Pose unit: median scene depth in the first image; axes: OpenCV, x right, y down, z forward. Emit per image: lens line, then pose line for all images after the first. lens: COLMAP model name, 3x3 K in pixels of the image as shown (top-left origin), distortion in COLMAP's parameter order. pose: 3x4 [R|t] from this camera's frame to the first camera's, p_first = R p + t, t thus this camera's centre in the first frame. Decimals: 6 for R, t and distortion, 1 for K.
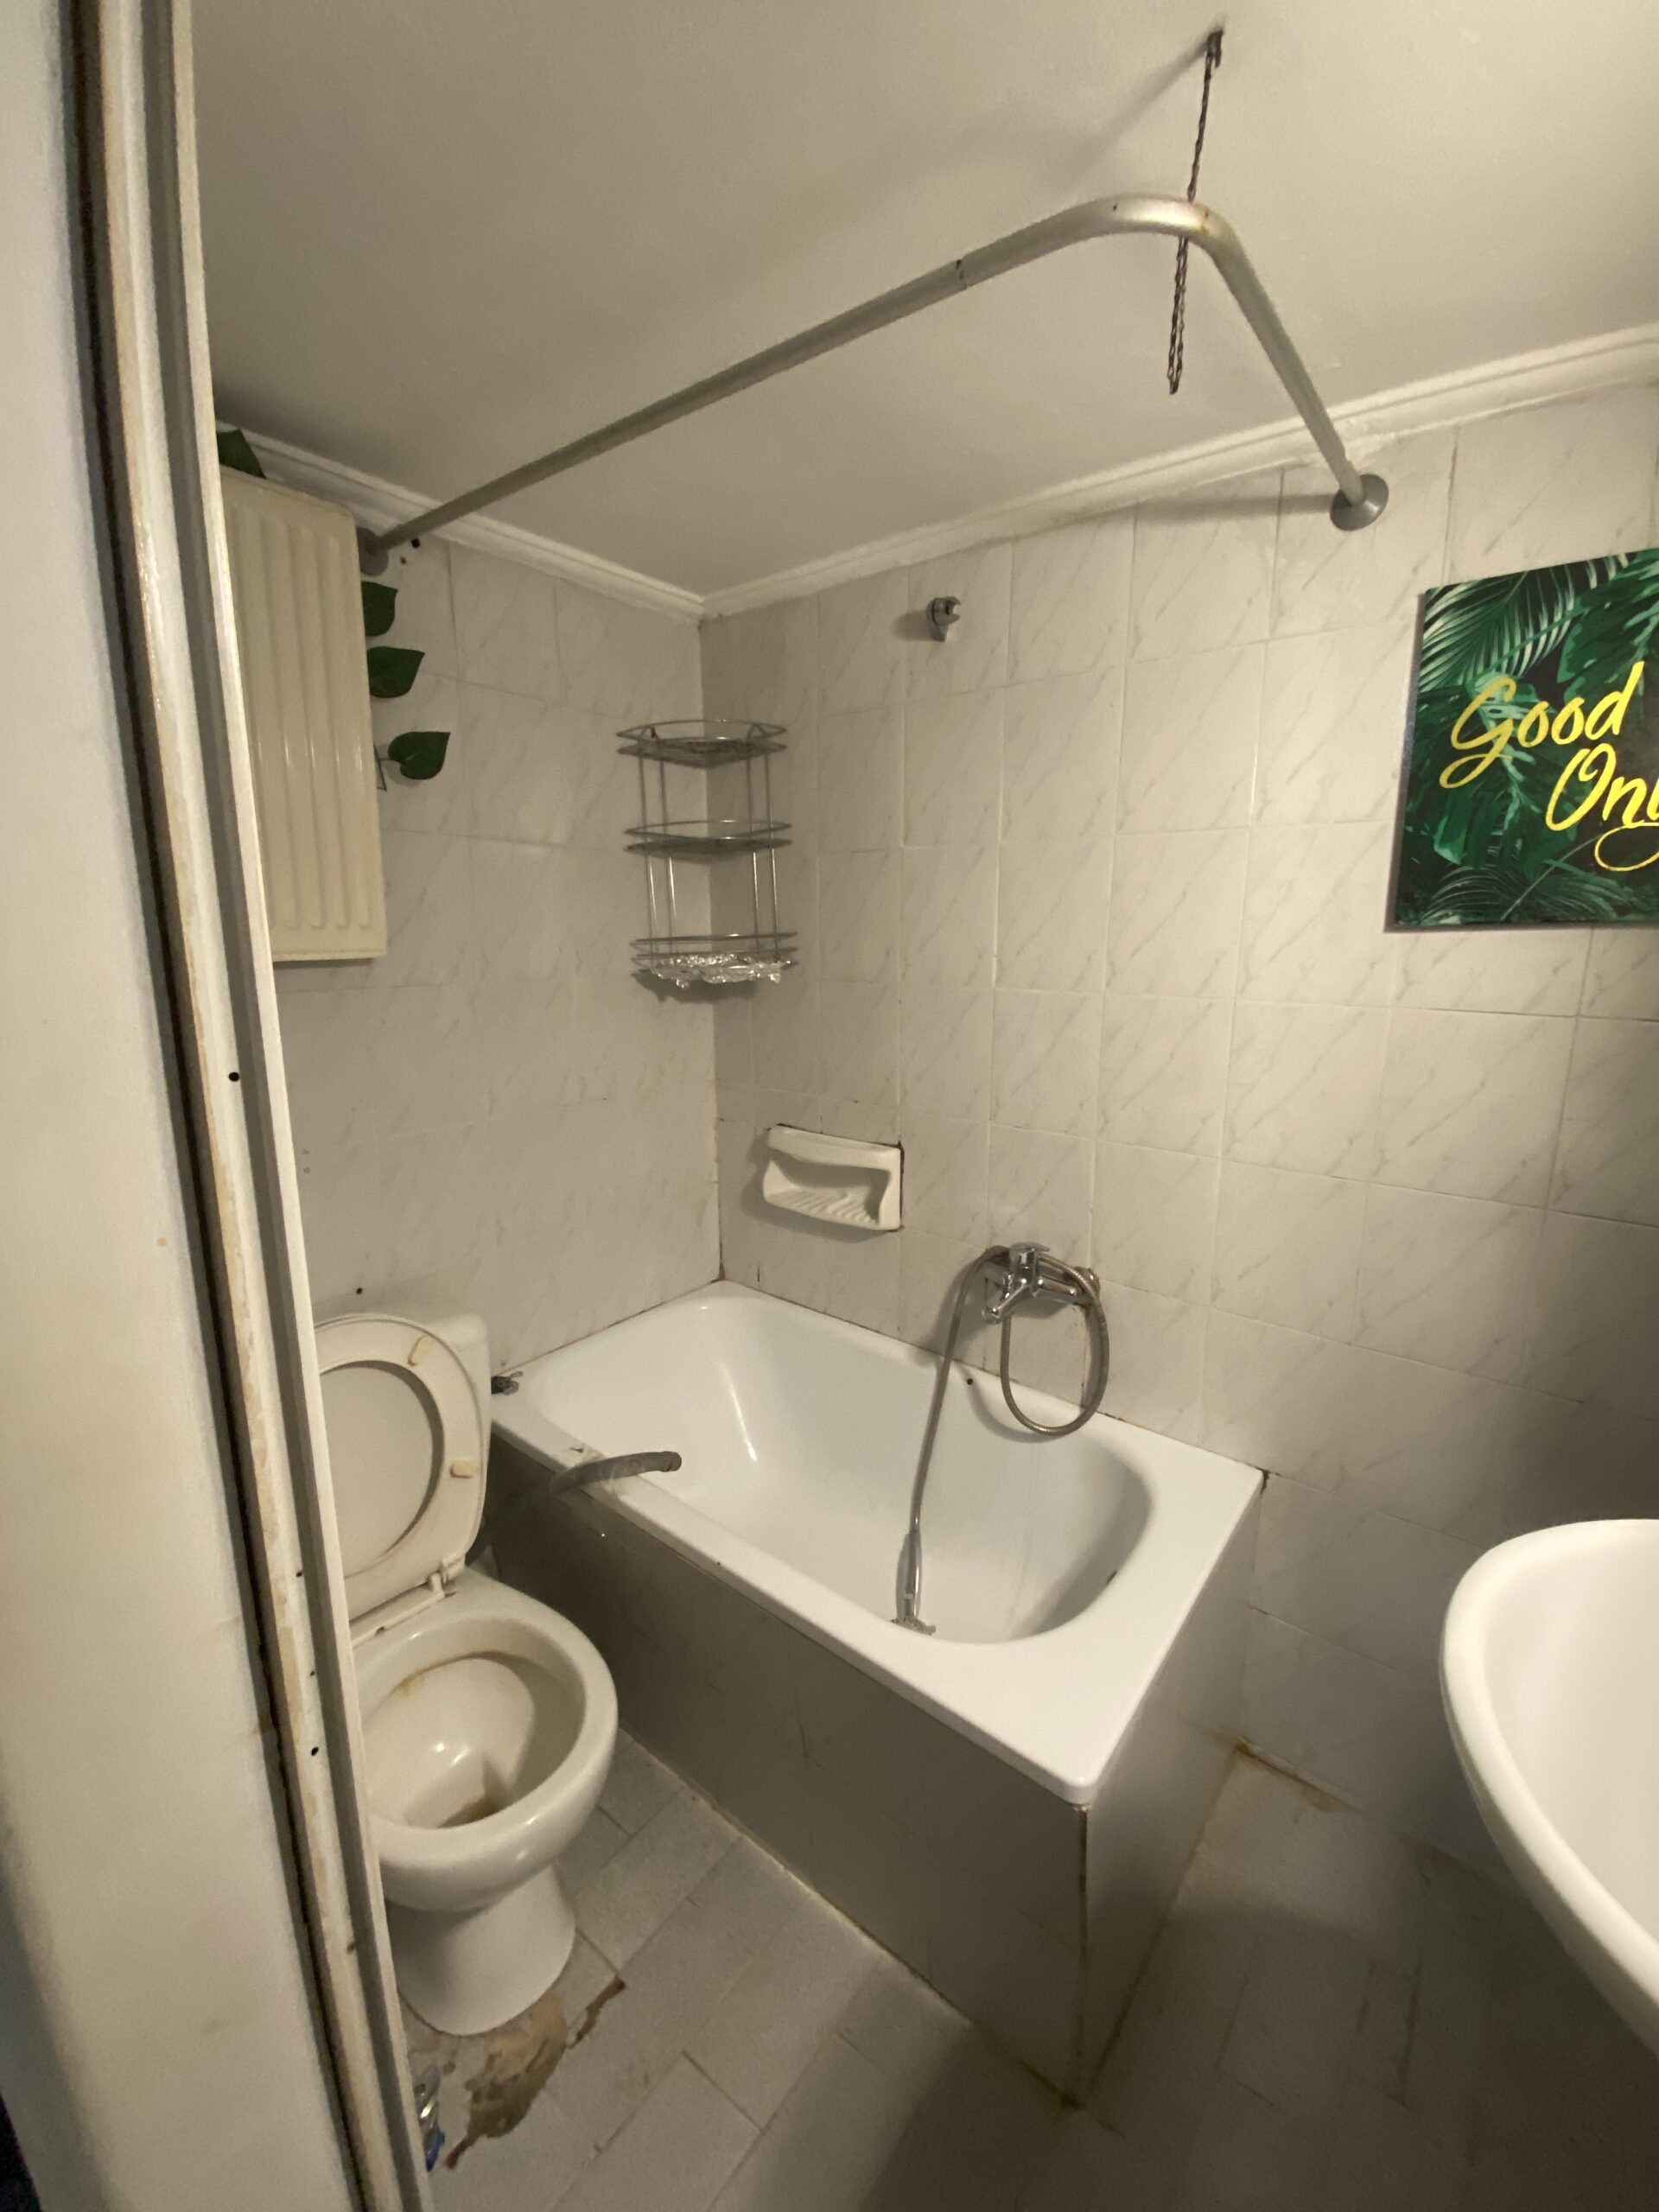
lens RADIAL K [[905.4, 0, 823.2], [0, 905.4, 1109.5], [0, 0, 1]] dist [0.055694, -0.040912]
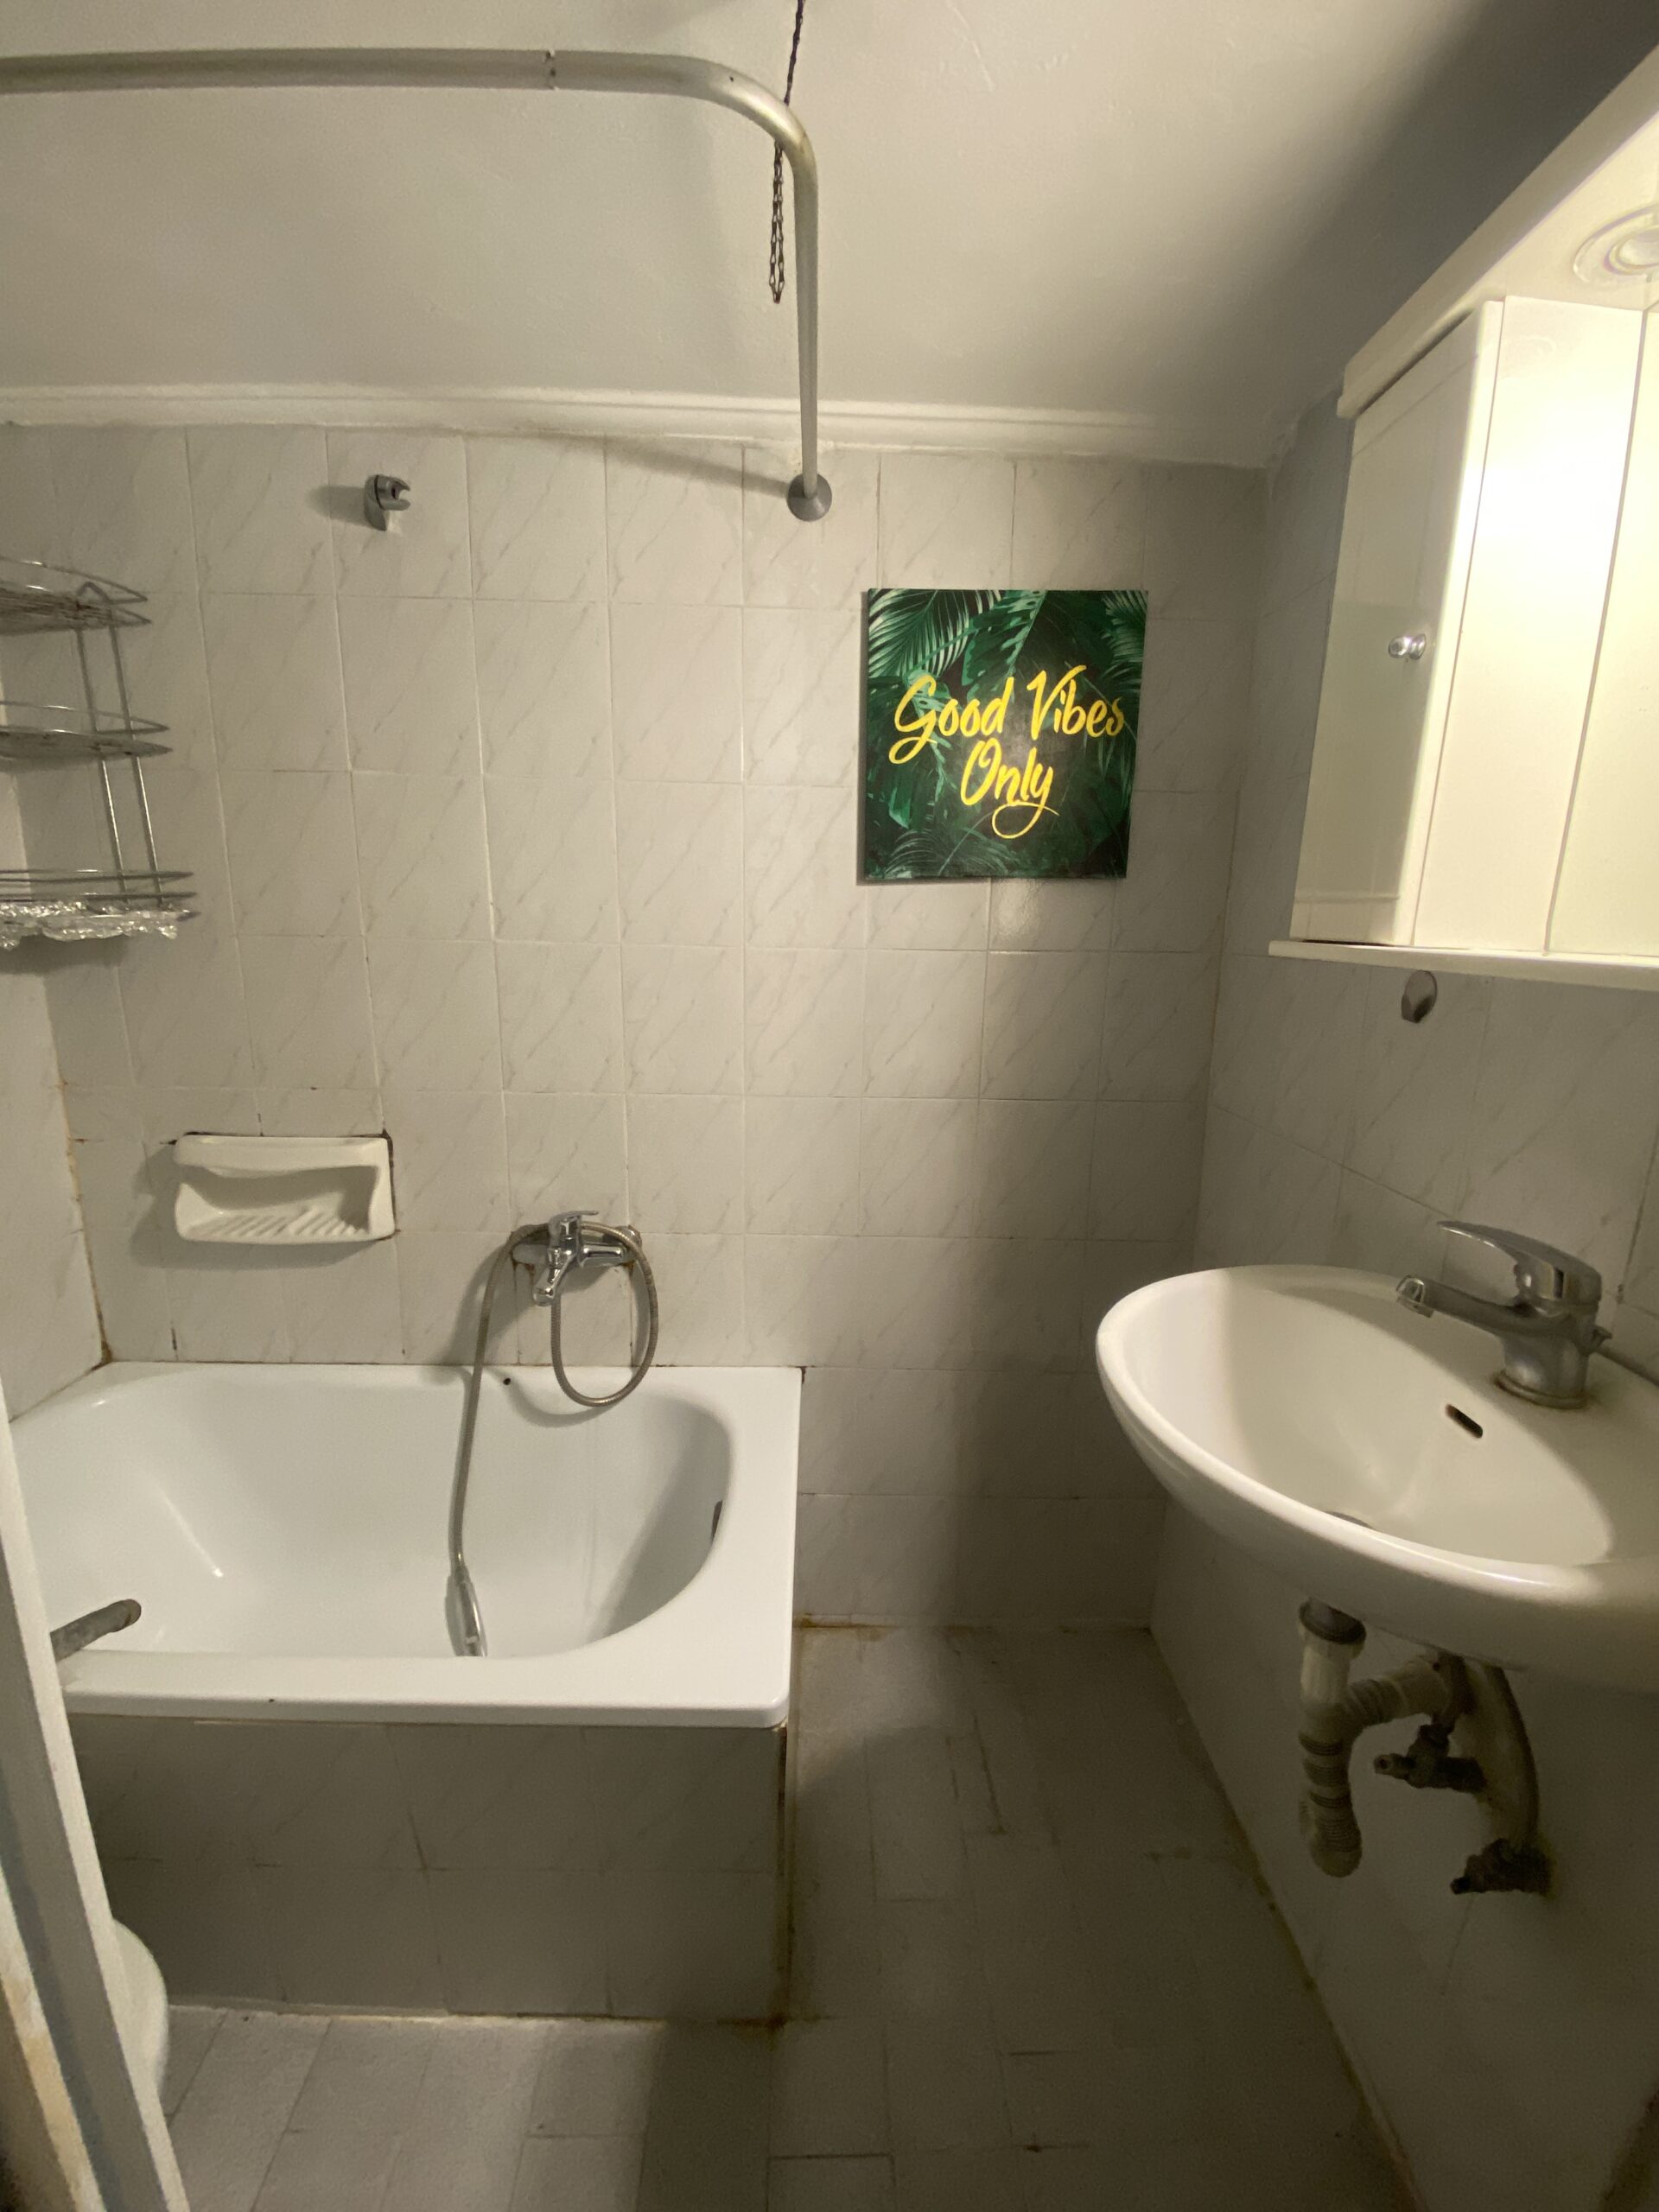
lens RADIAL K [[905.4, 0, 823.2], [0, 905.4, 1109.5], [0, 0, 1]] dist [0.055694, -0.040912]
pose [[0.773046, -0.118986, 0.623090, -0.156759], [0.115063, 0.992259, 0.046728, 0.029486], [-0.623827, 0.035571, 0.780753, 0.104330]]
